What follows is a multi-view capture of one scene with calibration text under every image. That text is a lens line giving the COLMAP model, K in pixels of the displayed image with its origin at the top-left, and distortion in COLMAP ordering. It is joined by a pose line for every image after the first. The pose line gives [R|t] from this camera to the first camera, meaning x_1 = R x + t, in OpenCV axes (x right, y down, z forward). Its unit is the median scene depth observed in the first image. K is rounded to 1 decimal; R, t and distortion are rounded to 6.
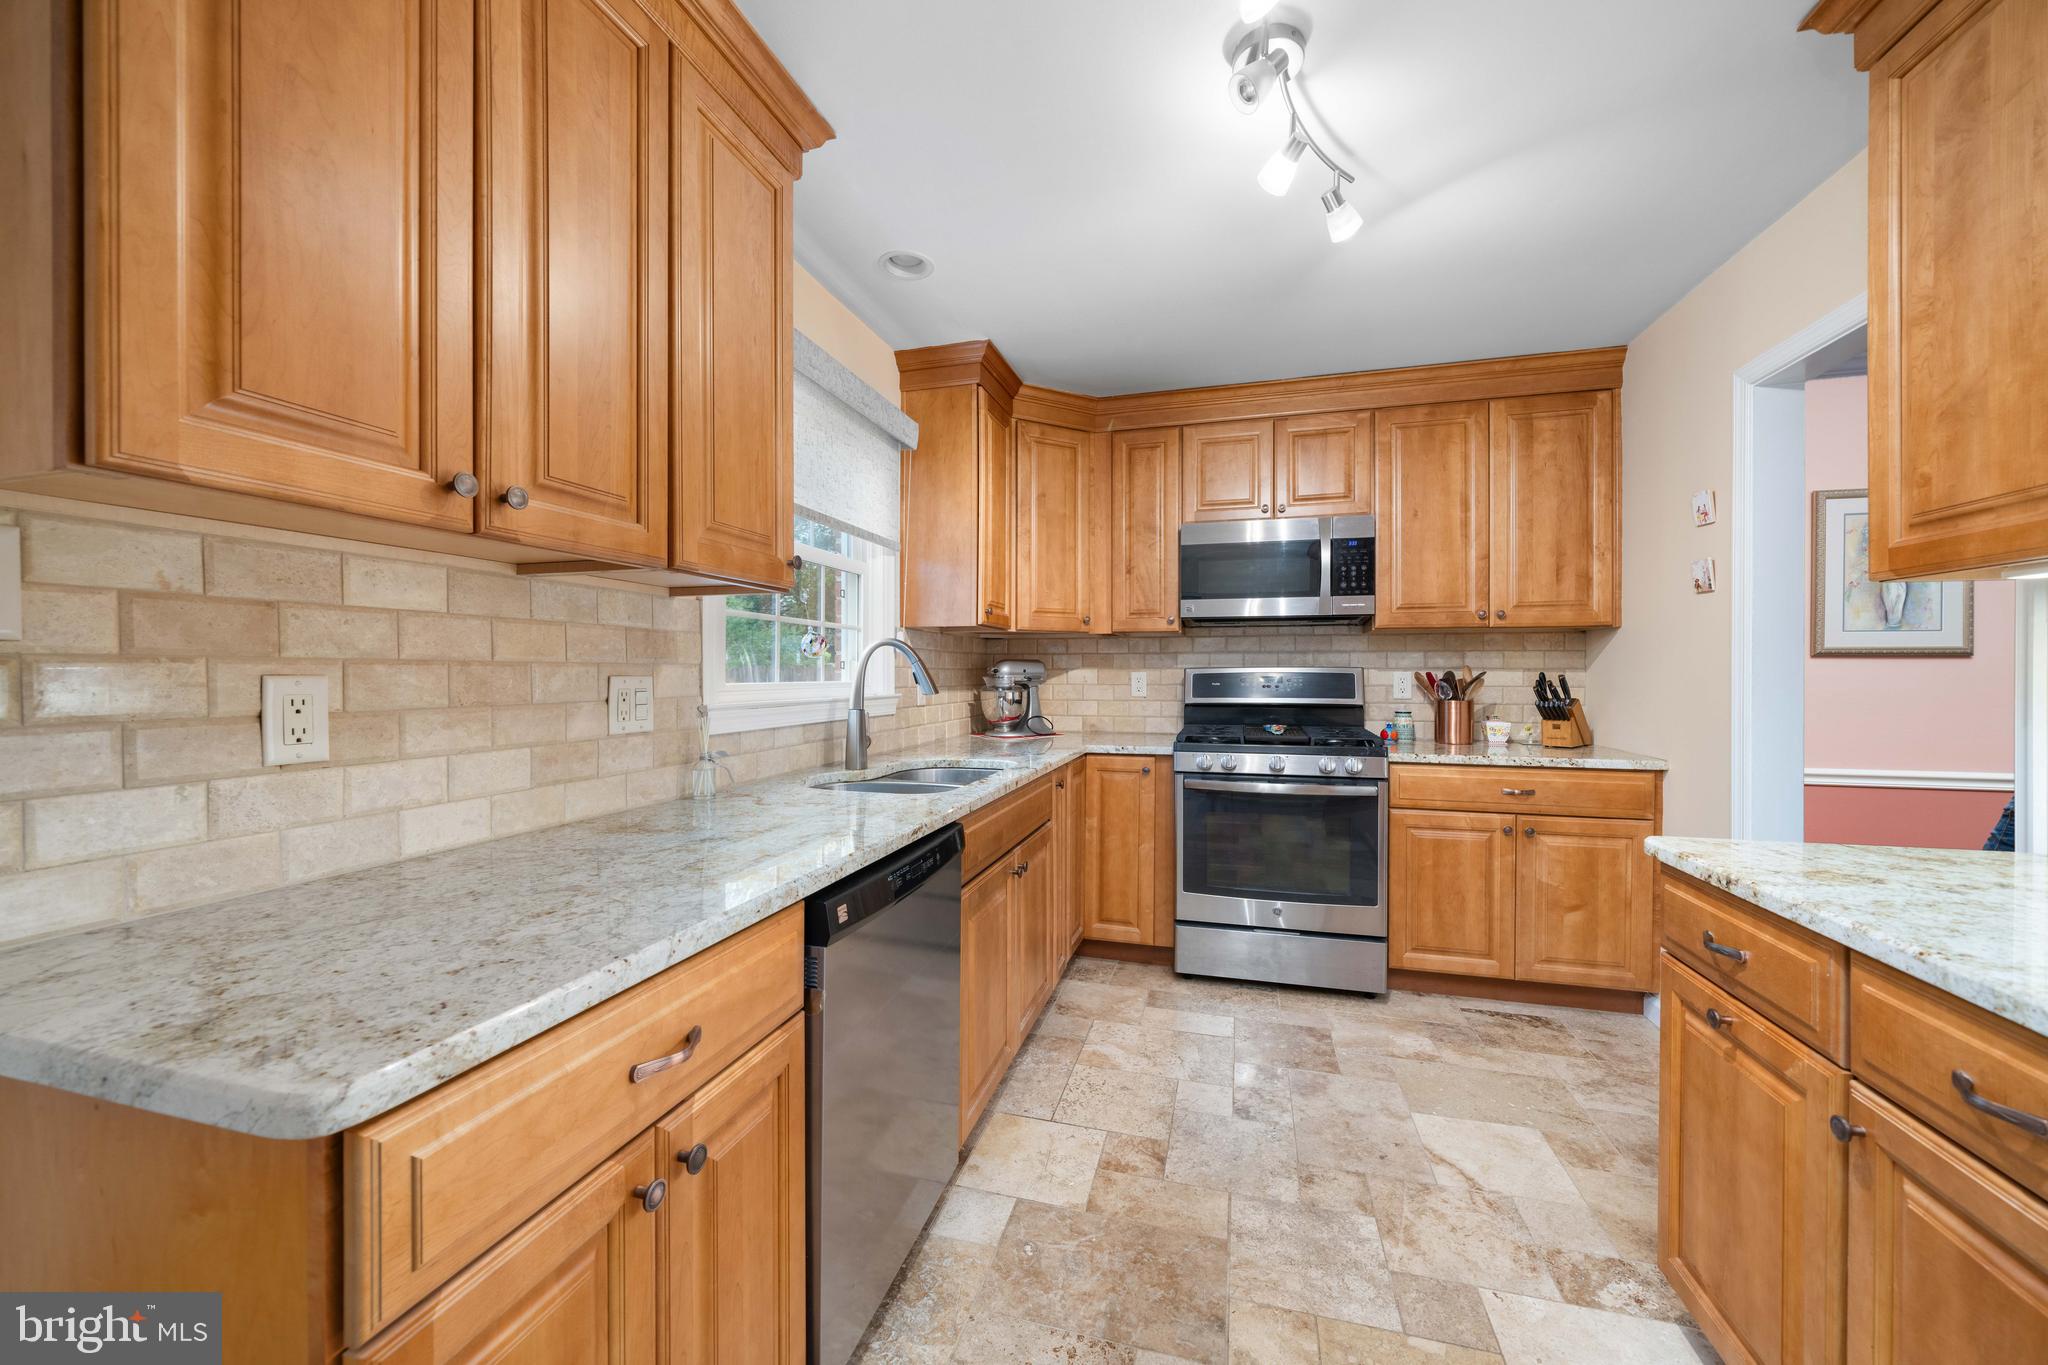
lens RADIAL K [[773.5, 0, 1024.0], [0, 773.5, 682.5], [0, 0, 1]] dist [-0.006114, -0.000305]
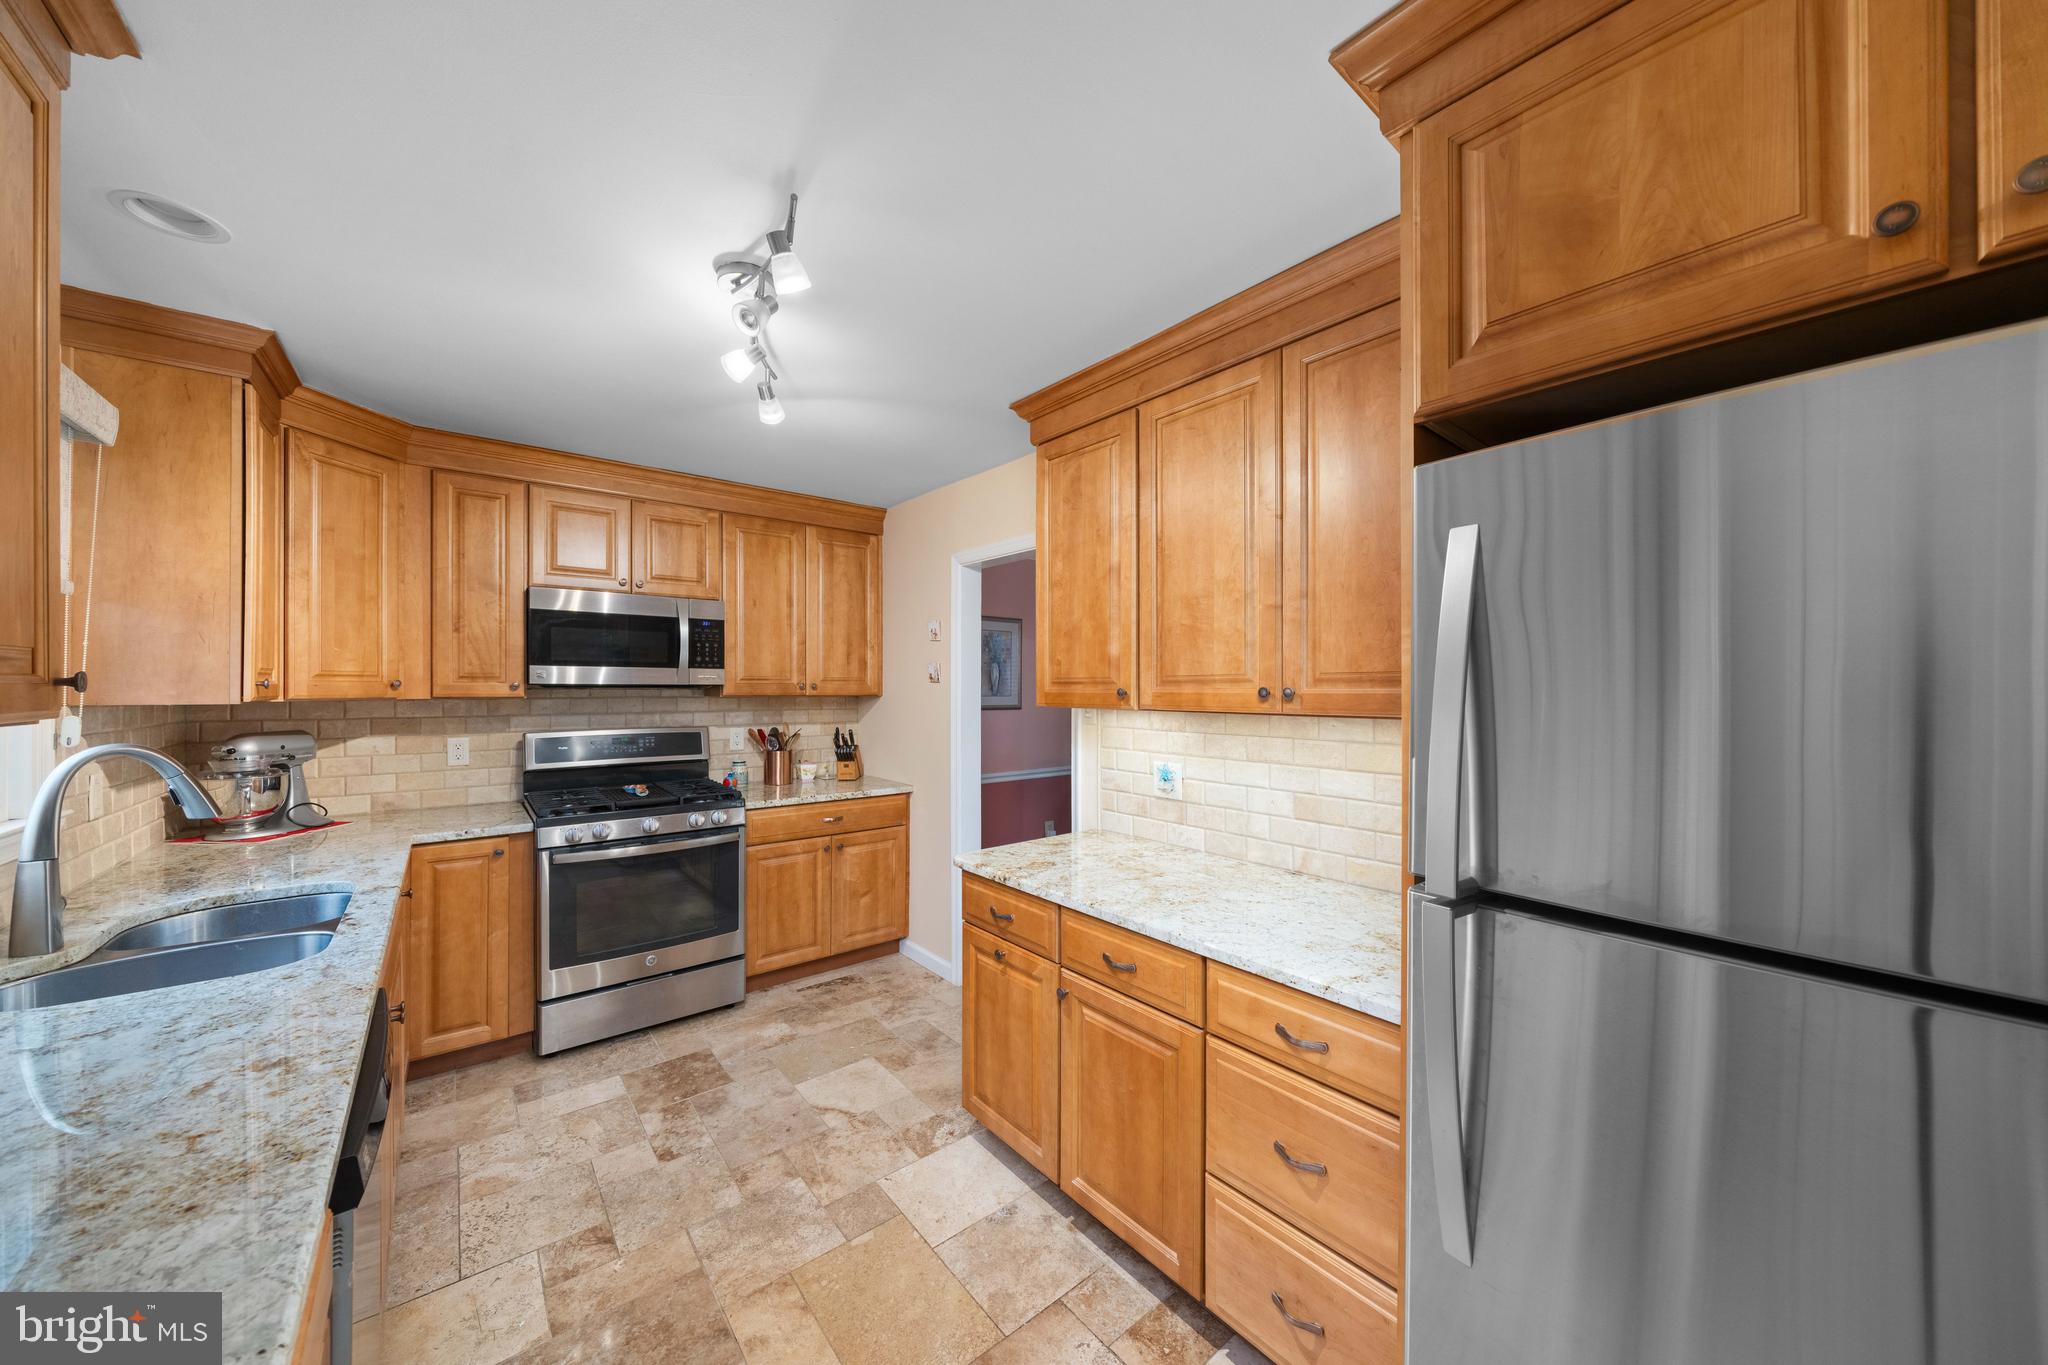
lens RADIAL K [[719.7, 0, 1024.0], [0, 719.7, 682.5], [0, 0, 1]] dist [-0.009048, 0.000002]
pose [[0.561505, -0.003860, 0.827464, -0.212524], [0.005983, 0.999982, 0.000604, -0.093346], [-0.827452, 0.004612, 0.561518, -0.005683]]
